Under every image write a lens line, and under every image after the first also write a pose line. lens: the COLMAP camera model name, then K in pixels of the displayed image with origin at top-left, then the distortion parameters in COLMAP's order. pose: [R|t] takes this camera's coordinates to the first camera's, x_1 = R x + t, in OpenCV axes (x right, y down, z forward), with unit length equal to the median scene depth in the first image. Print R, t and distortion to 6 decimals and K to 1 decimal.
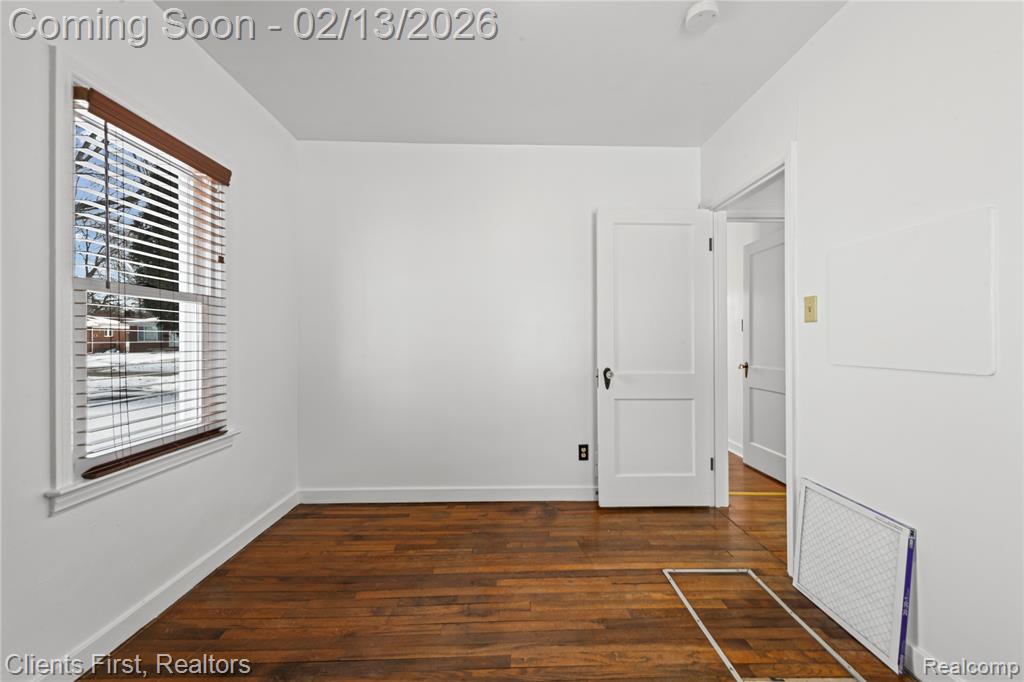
lens RADIAL K [[406.8, 0, 514.7], [0, 406.8, 341.0], [0, 0, 1]] dist [0.007978, -0.001656]
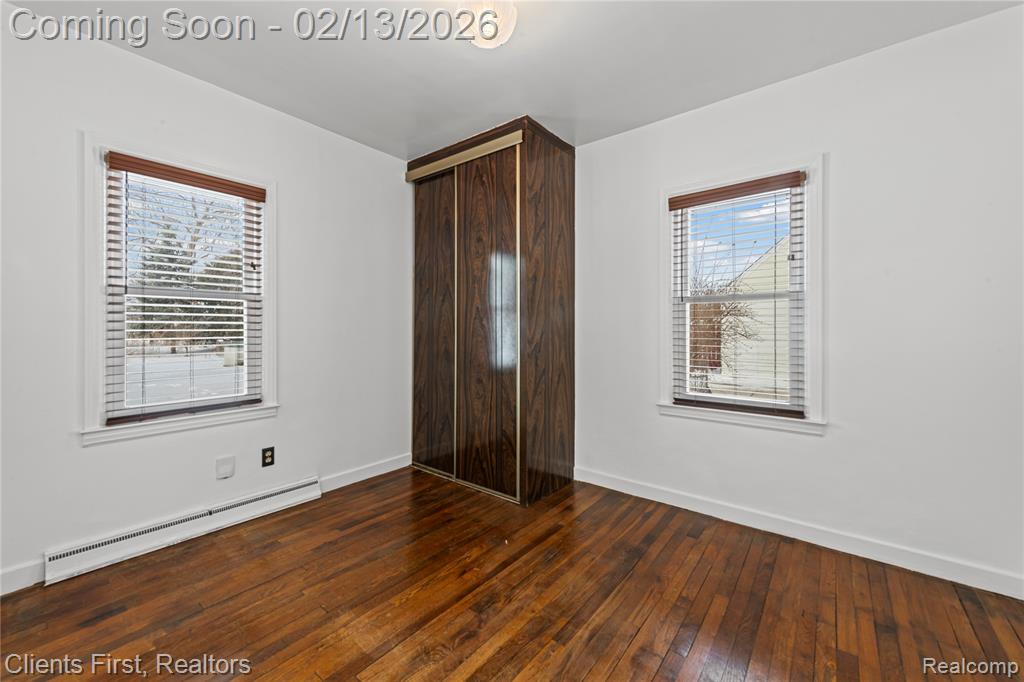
lens RADIAL K [[406.8, 0, 512.0], [0, 406.8, 338.1], [0, 0, 1]] dist [0.007978, -0.001656]
pose [[-0.650627, 0.000788, -0.759397, 0.728711], [-0.013805, 0.999822, 0.012865, 0.015351], [0.759272, 0.018854, -0.650500, 1.366155]]
